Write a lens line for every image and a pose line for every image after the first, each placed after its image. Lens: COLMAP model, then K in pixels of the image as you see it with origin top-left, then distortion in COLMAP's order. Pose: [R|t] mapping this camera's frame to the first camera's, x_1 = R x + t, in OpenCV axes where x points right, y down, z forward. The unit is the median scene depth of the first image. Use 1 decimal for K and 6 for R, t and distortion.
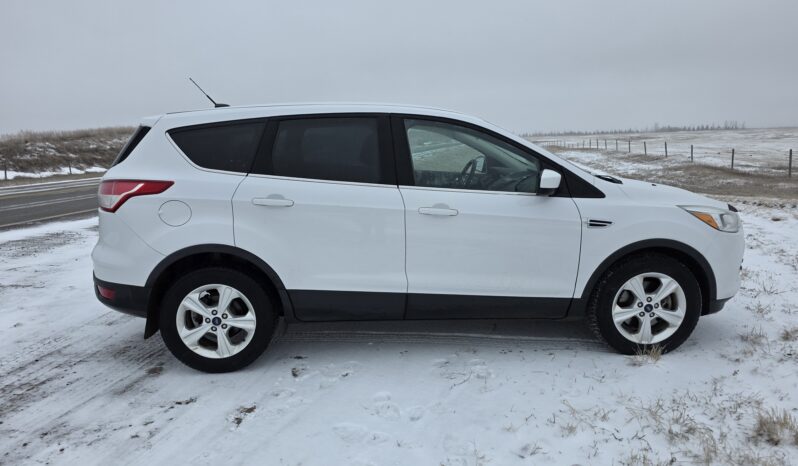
lens RADIAL K [[532.1, 0, 402.1], [0, 532.1, 235.0], [0, 0, 1]] dist [0.043709, -0.021727]
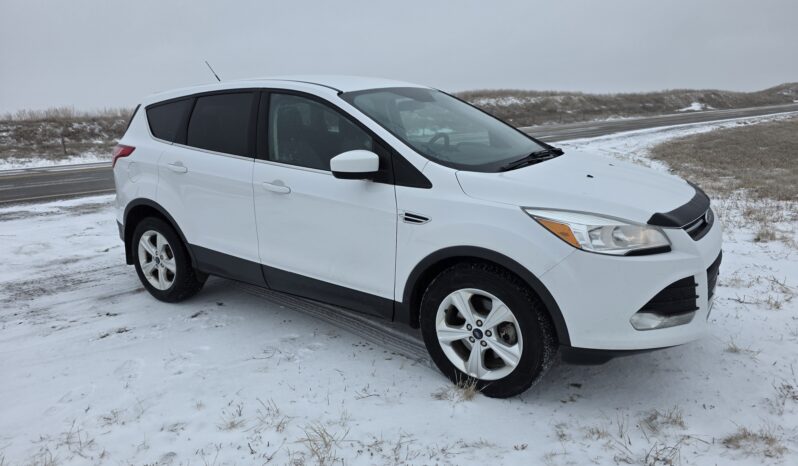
lens RADIAL K [[532.1, 0, 403.8], [0, 532.1, 233.7], [0, 0, 1]] dist [0.043709, -0.021727]
pose [[0.798484, 0.132421, -0.587271, 0.843748], [-0.093008, 0.990931, 0.096982, -0.076409], [0.594788, -0.022818, 0.803559, 0.330522]]
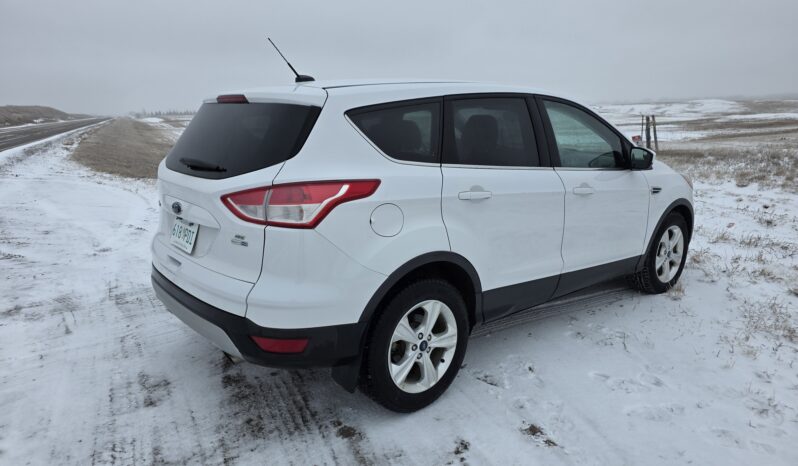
lens RADIAL K [[532.1, 0, 398.5], [0, 532.1, 229.1], [0, 0, 1]] dist [0.043709, -0.021727]
pose [[0.803628, -0.120991, 0.582703, -0.827545], [0.105547, 0.992570, 0.060532, -0.069716], [-0.585697, 0.012857, 0.810428, 0.358053]]
